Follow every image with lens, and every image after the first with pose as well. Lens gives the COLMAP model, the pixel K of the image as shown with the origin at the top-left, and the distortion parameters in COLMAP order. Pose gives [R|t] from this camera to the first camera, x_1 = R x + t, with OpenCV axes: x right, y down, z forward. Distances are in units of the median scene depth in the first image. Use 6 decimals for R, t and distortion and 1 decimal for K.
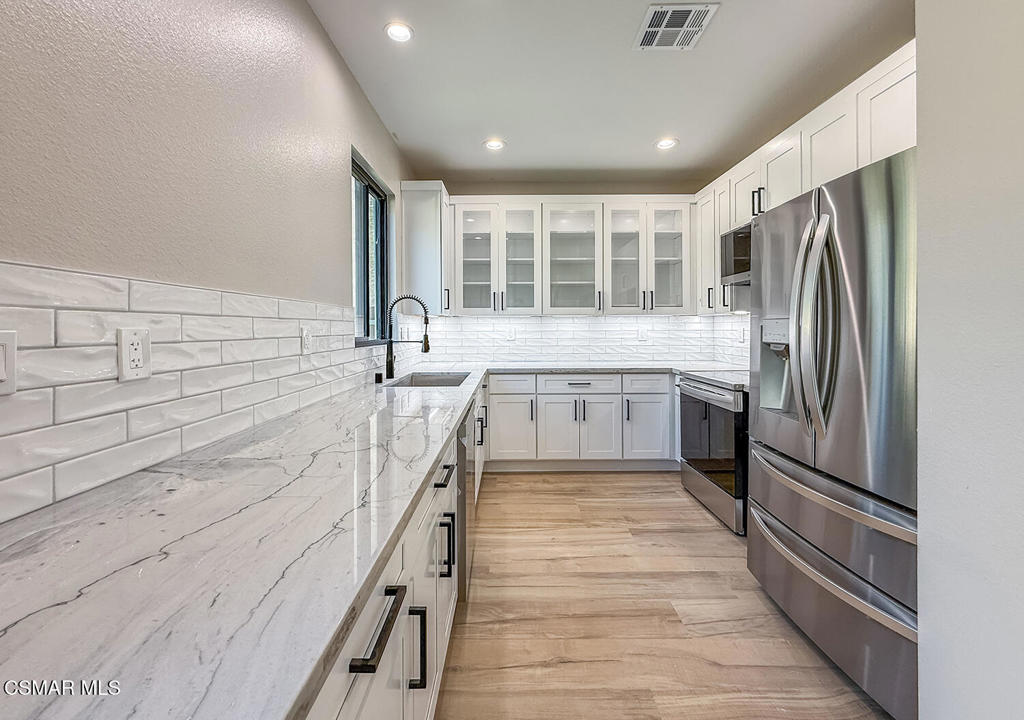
lens RADIAL K [[427.7, 0, 506.1], [0, 427.7, 333.1], [0, 0, 1]] dist [-0.004771, 0.000486]
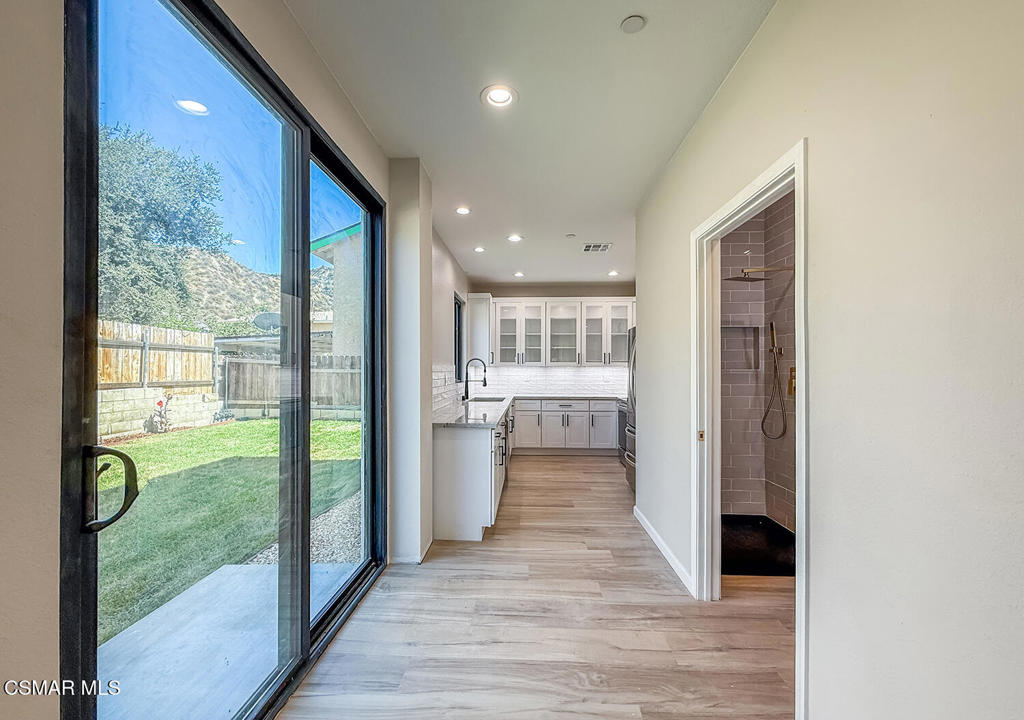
lens RADIAL K [[427.7, 0, 520.6], [0, 427.7, 370.2], [0, 0, 1]] dist [-0.004771, 0.000486]
pose [[0.999883, 0.006780, -0.013681, 0.007682], [-0.006935, 0.999913, -0.011257, -0.007690], [0.013604, 0.011351, 0.999843, -0.802079]]
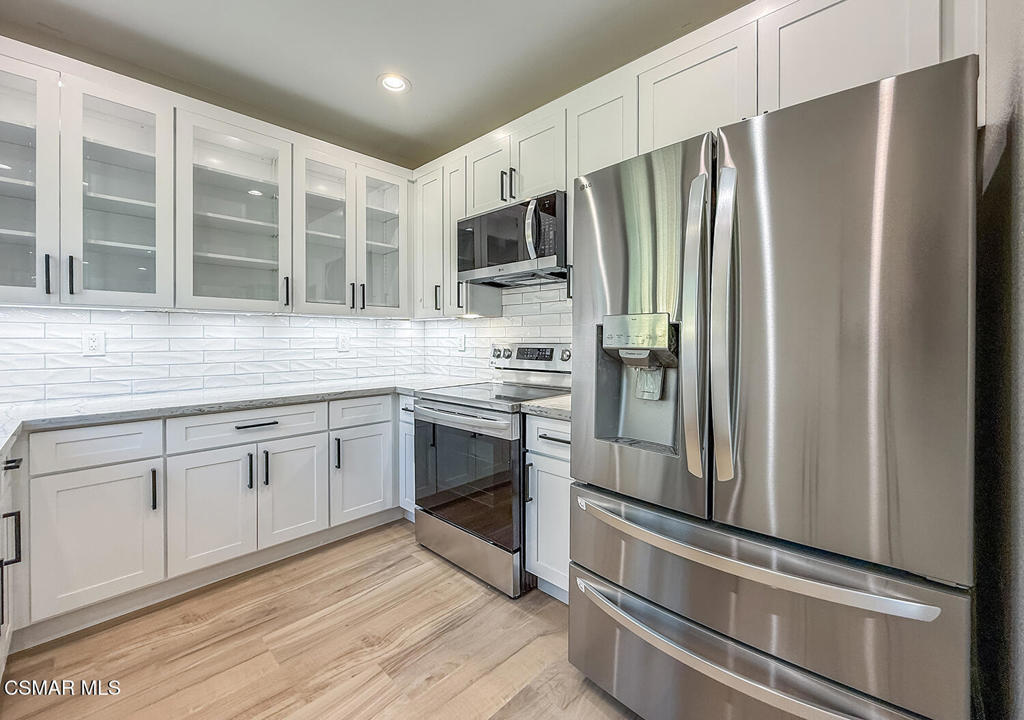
lens RADIAL K [[427.7, 0, 519.4], [0, 427.7, 337.6], [0, 0, 1]] dist [-0.004771, 0.000486]
pose [[0.689524, 0.003164, 0.724256, -0.008603], [0.009082, 0.999874, -0.013015, 0.007116], [-0.724206, 0.015552, 0.689409, 0.323029]]
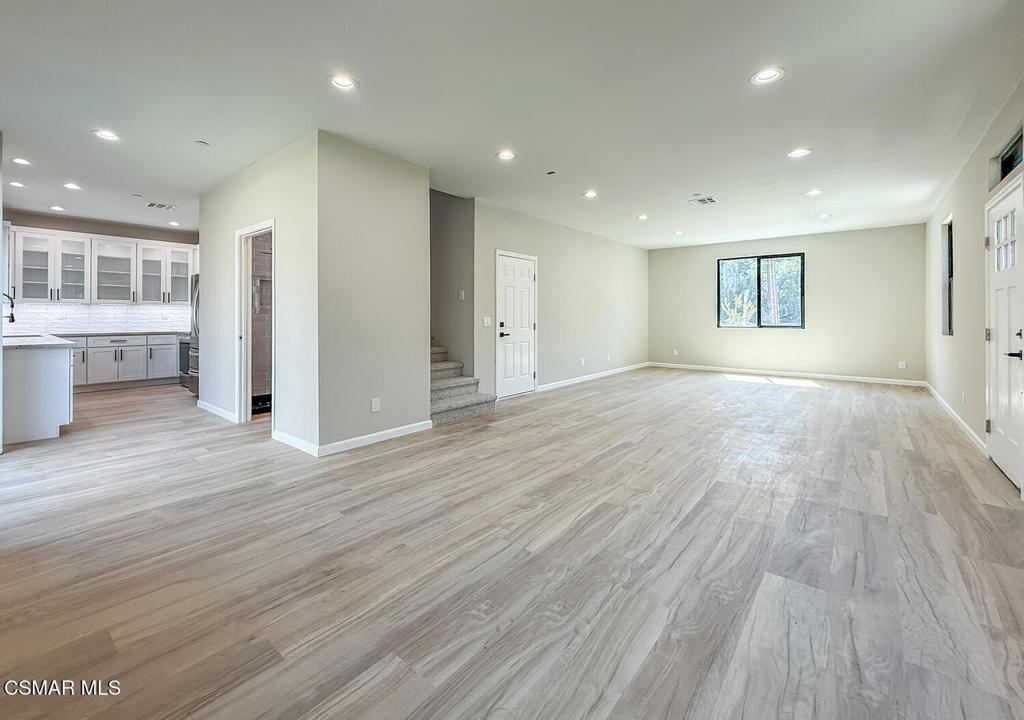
lens RADIAL K [[427.7, 0, 497.7], [0, 427.7, 315.9], [0, 0, 1]] dist [-0.004771, 0.000486]
pose [[0.644049, 0.006596, 0.764956, -0.188589], [0.002509, 0.999939, -0.010734, 0.033056], [-0.764980, 0.008832, 0.643993, -1.487150]]
